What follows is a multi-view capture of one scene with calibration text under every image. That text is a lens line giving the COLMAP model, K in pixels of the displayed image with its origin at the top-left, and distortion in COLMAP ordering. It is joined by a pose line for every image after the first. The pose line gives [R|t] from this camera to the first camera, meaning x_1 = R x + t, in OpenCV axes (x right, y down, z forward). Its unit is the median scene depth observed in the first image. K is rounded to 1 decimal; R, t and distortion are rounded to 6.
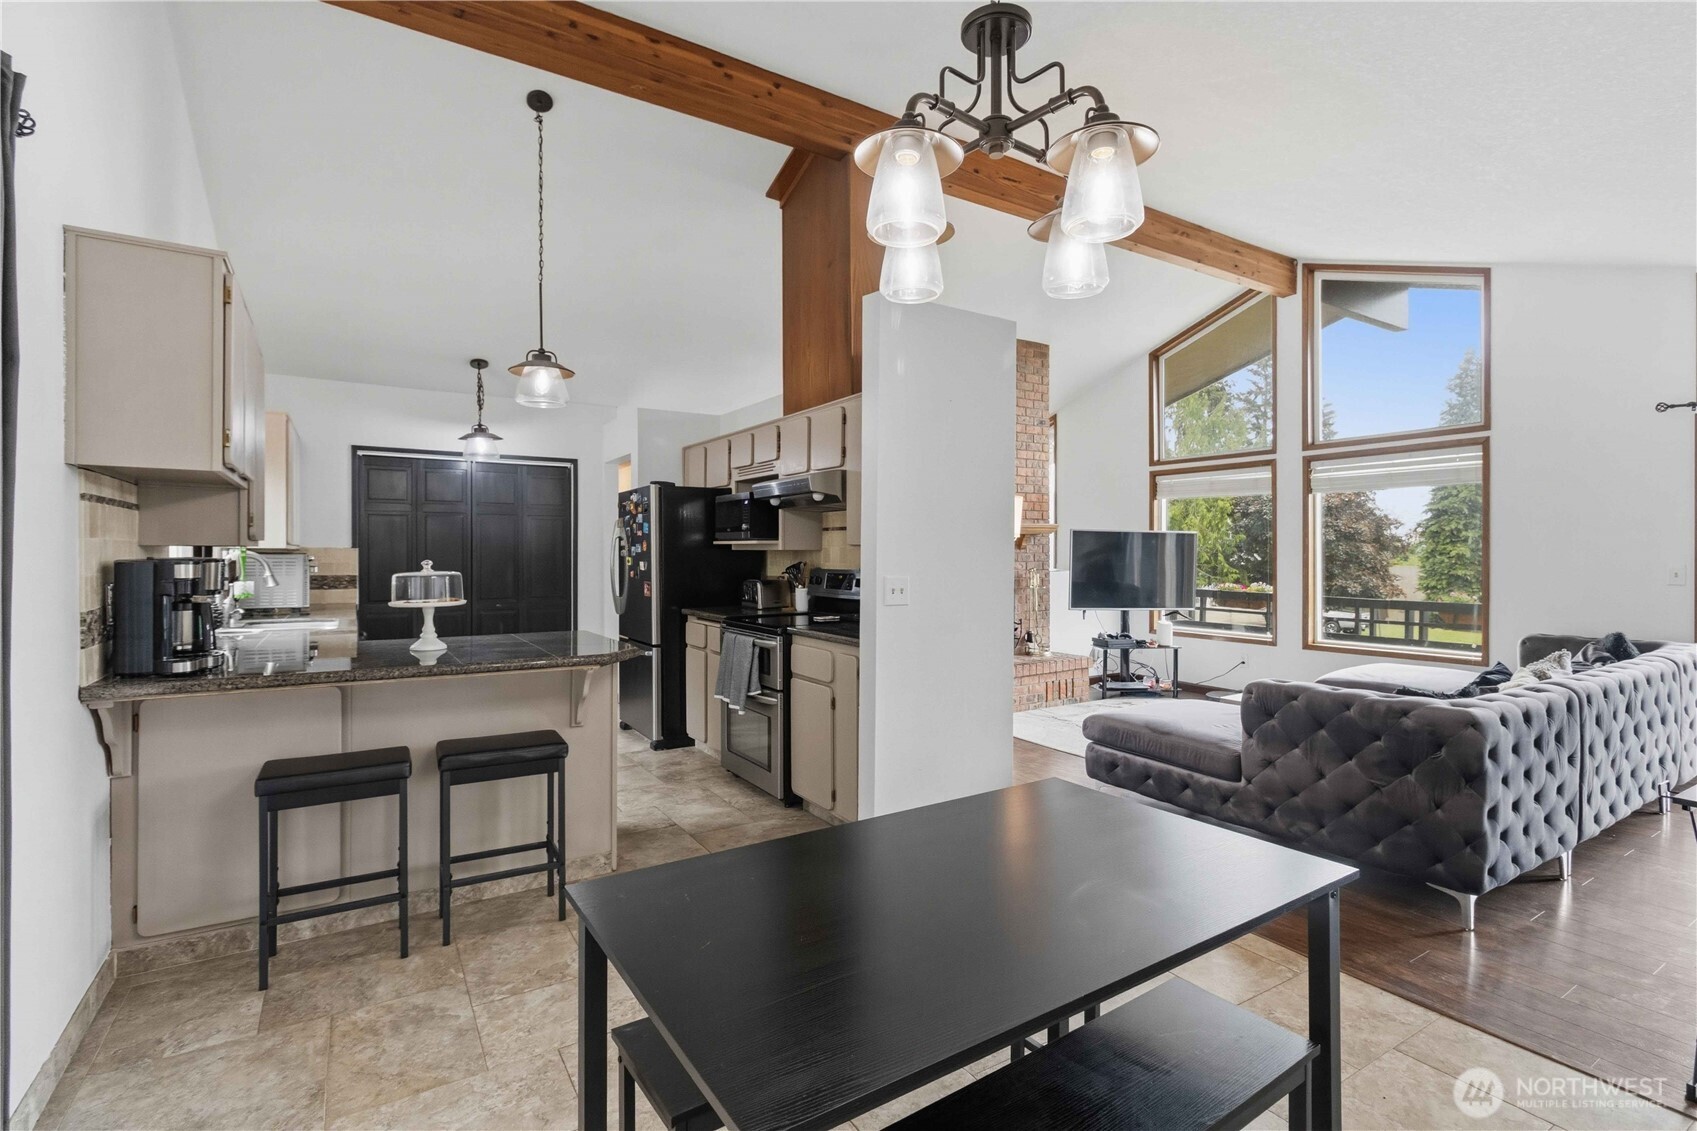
lens RADIAL K [[805.9, 0, 871.4], [0, 805.9, 555.8], [0, 0, 1]] dist [0.003399, 0.000065]
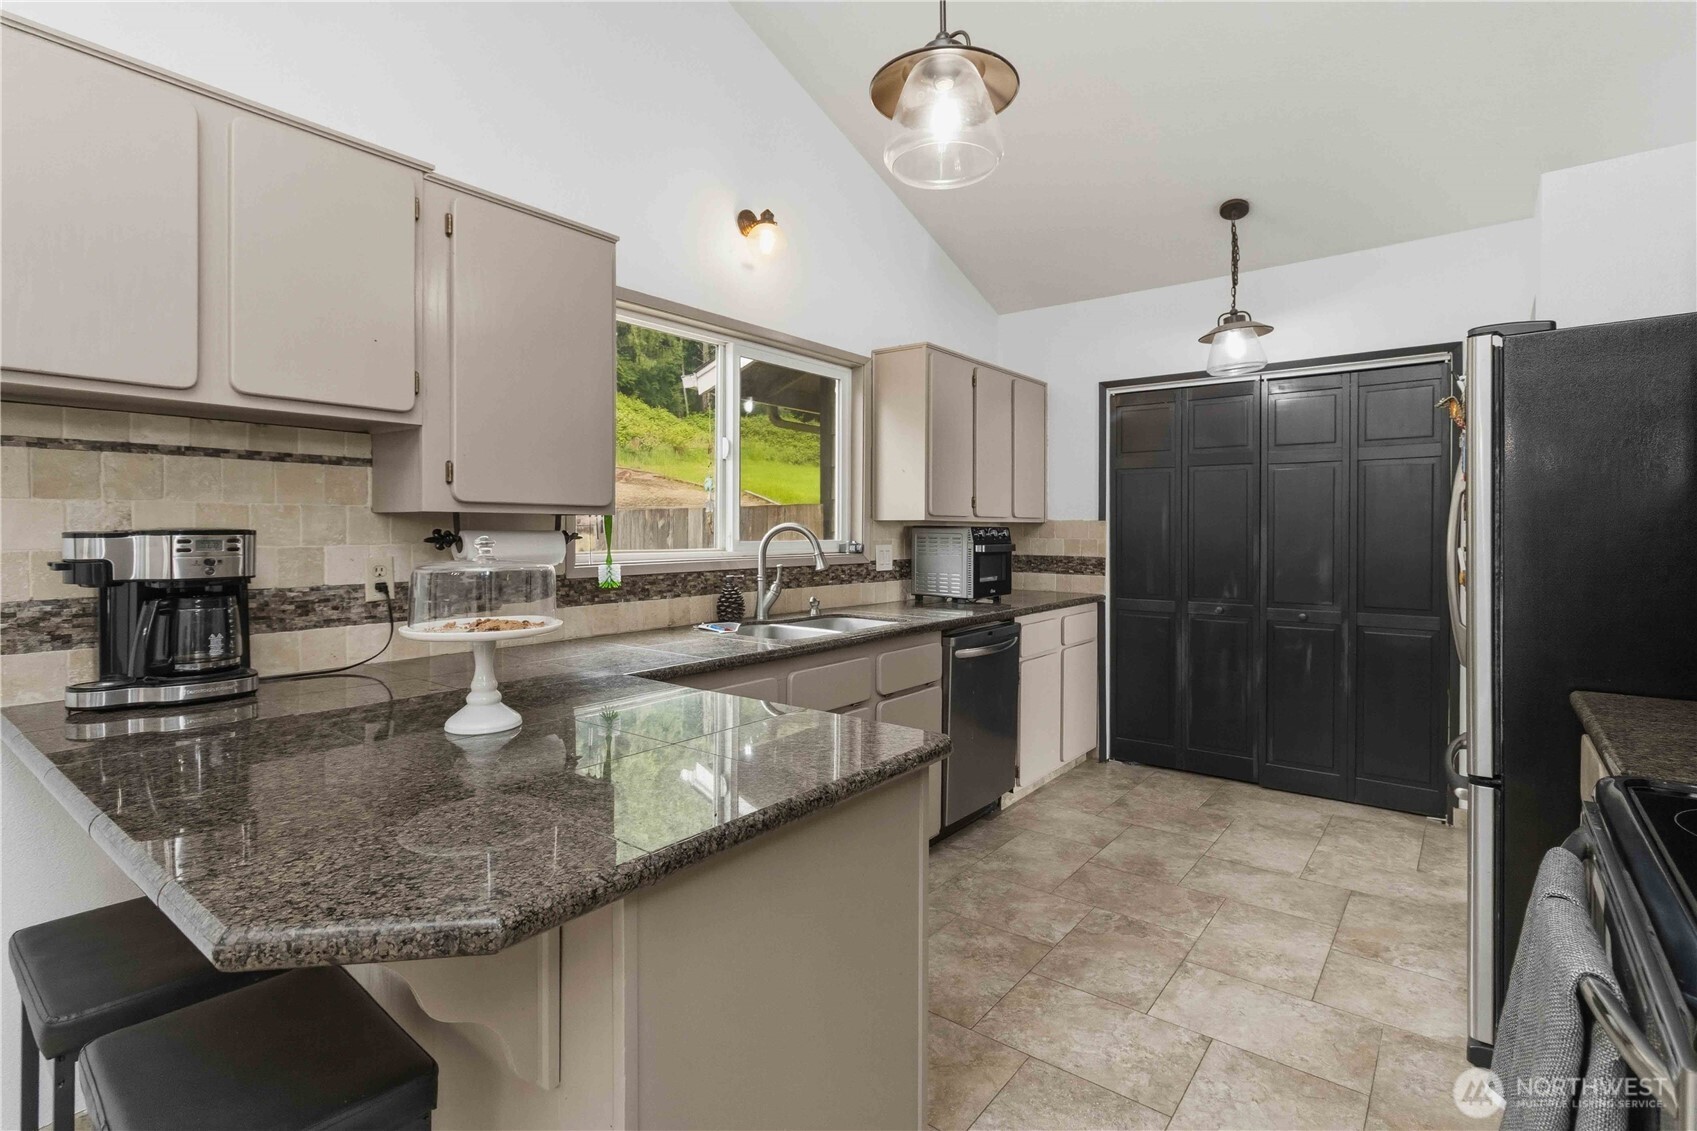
lens RADIAL K [[801.5, 0, 869.1], [0, 801.5, 537.3], [0, 0, 1]] dist [0.001885, 0.000180]
pose [[0.341559, 0.008554, -0.939821, -0.021756], [-0.004452, 0.999962, 0.007483, 0.001207], [0.939850, 0.001629, 0.341584, 0.609418]]
